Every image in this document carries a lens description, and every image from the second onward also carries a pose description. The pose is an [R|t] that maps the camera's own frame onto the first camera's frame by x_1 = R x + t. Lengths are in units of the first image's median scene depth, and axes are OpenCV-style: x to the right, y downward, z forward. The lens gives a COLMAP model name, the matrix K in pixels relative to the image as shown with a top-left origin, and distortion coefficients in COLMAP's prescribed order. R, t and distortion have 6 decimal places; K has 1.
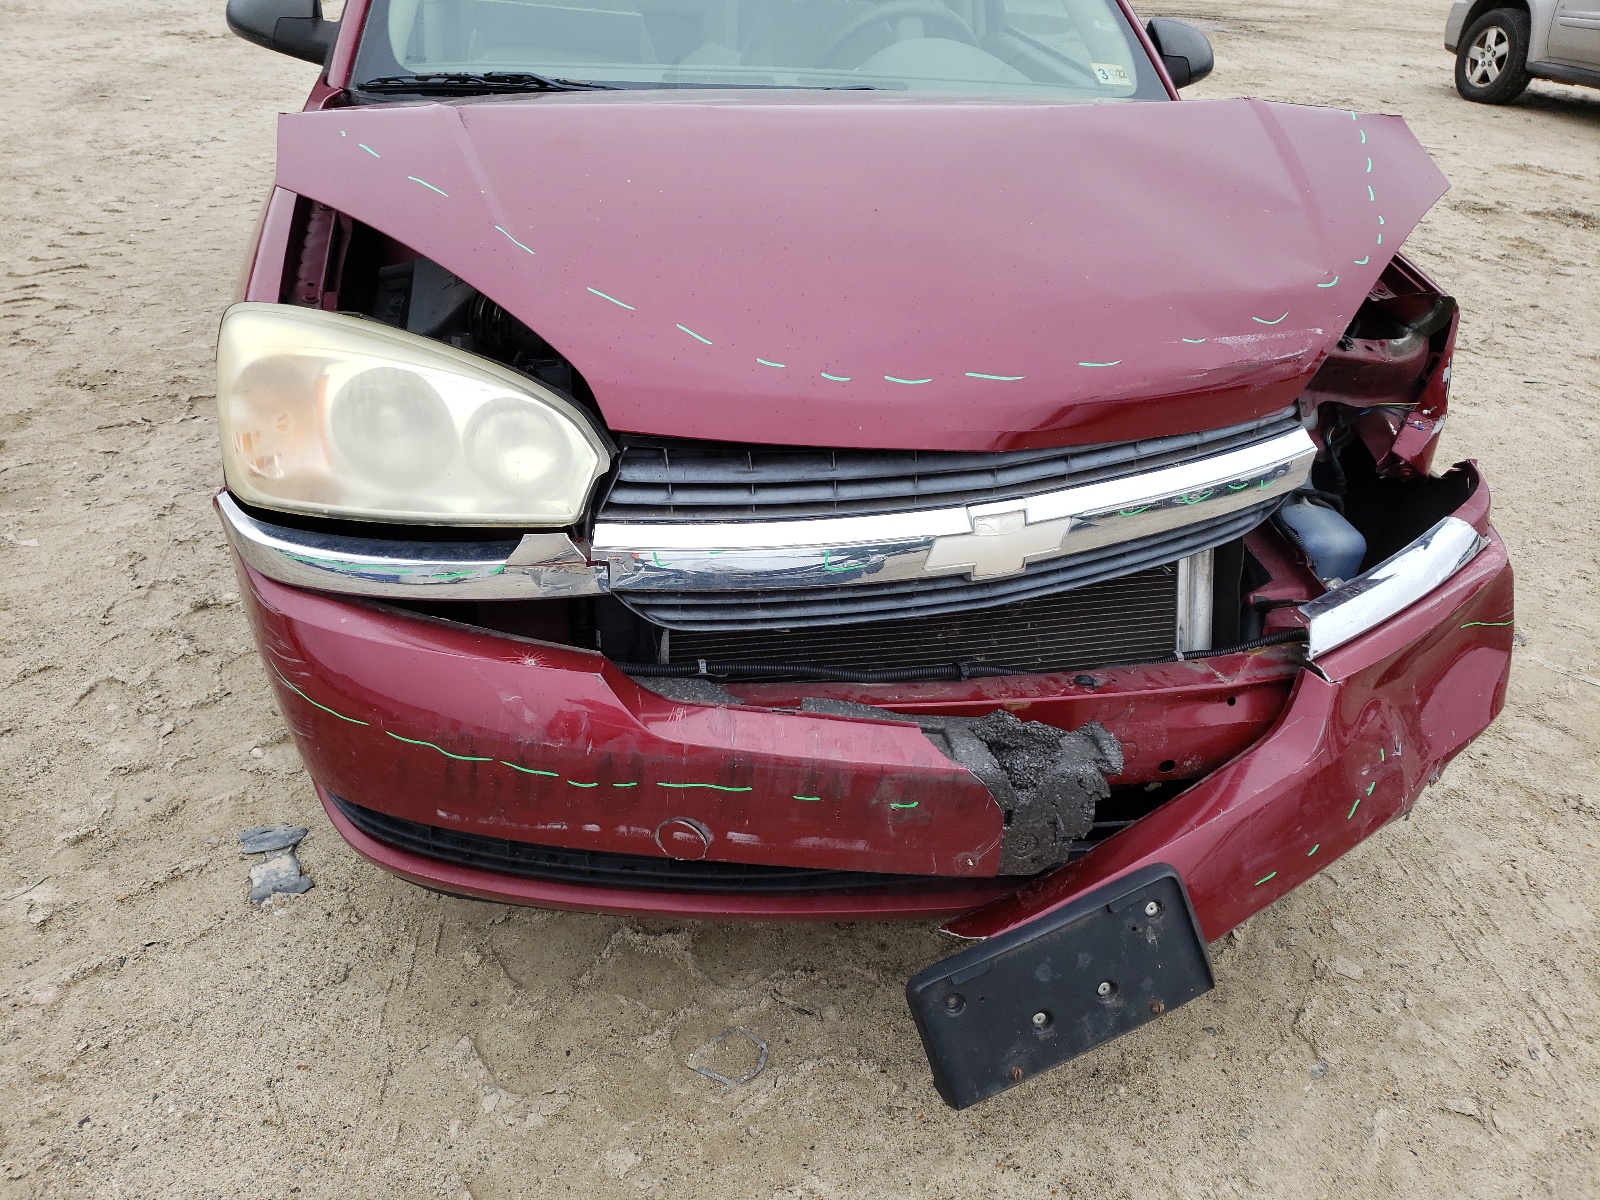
lens RADIAL K [[1287.4, 0, 803.5], [0, 1287.4, 610.2], [0, 0, 1]] dist [0.037319, -0.008900]
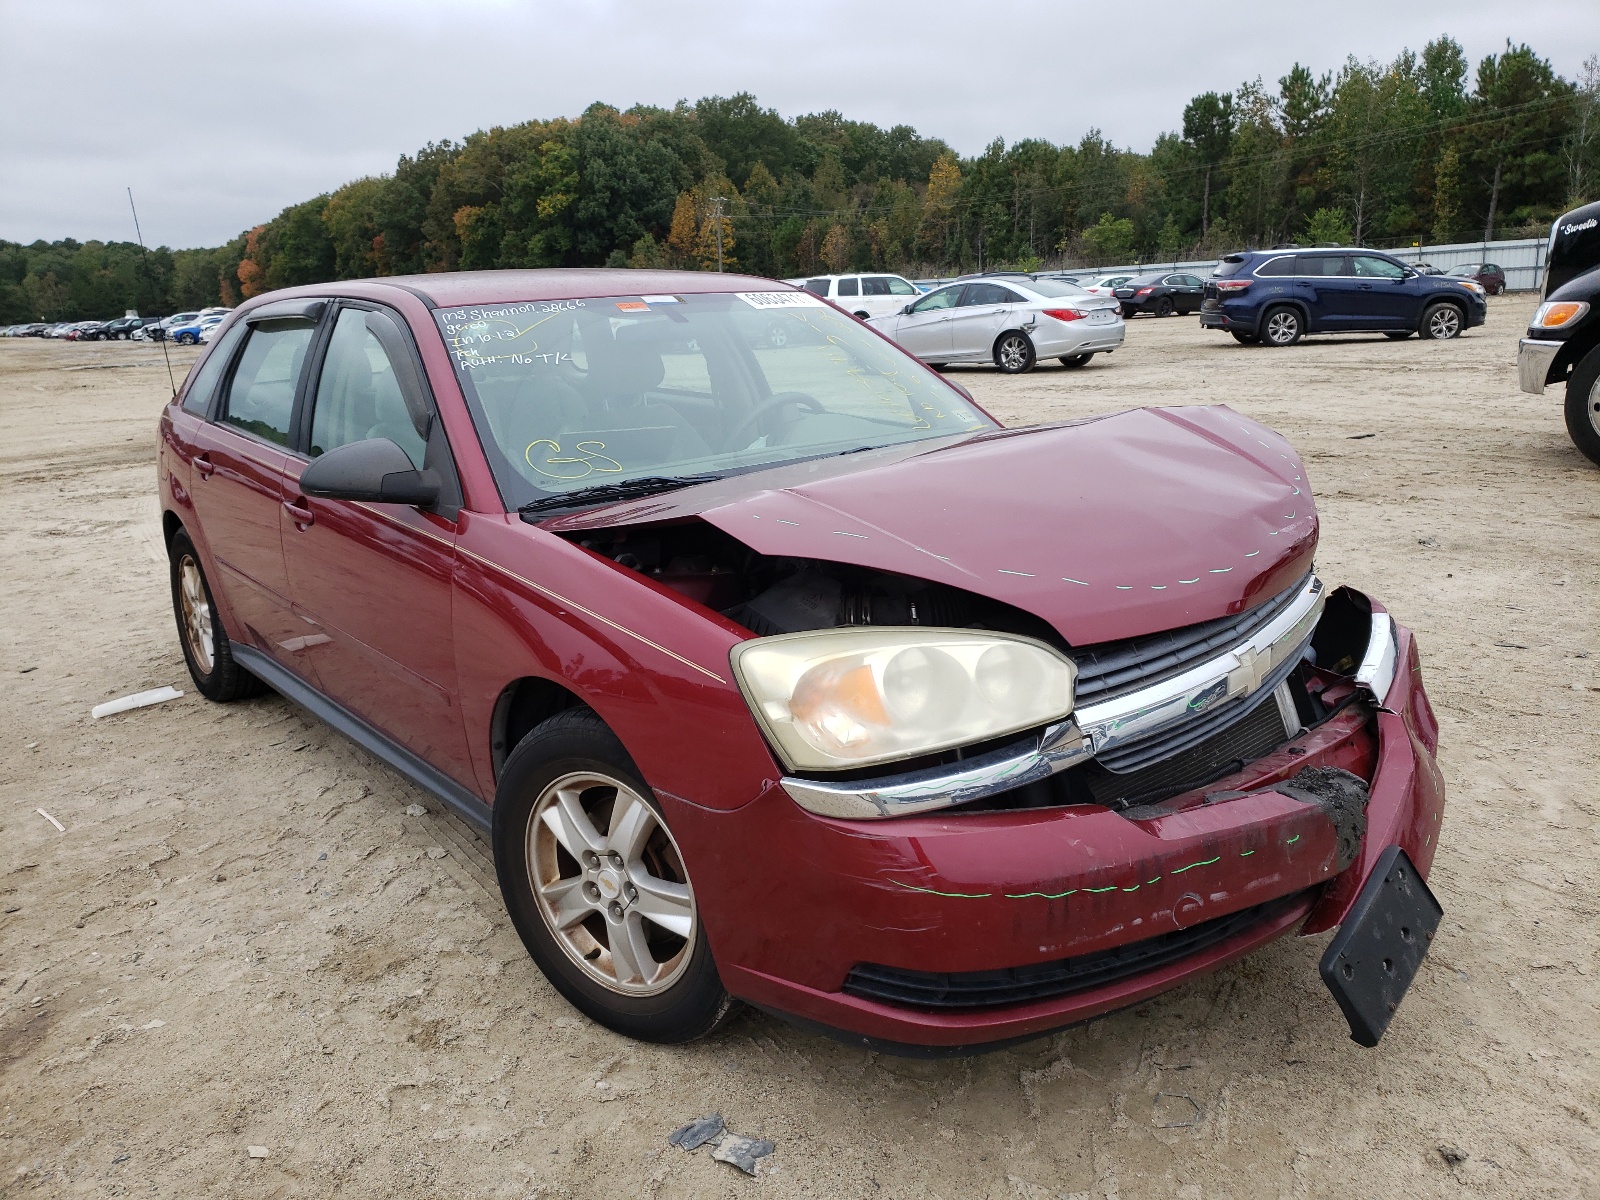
lens RADIAL K [[1287.4, 0, 795.8], [0, 1287.4, 604.3], [0, 0, 1]] dist [0.037319, -0.008900]
pose [[0.872863, -0.209145, 0.440873, -1.014857], [0.322631, 0.925183, -0.199866, 0.010390], [-0.366087, 0.316695, 0.875034, -0.201291]]
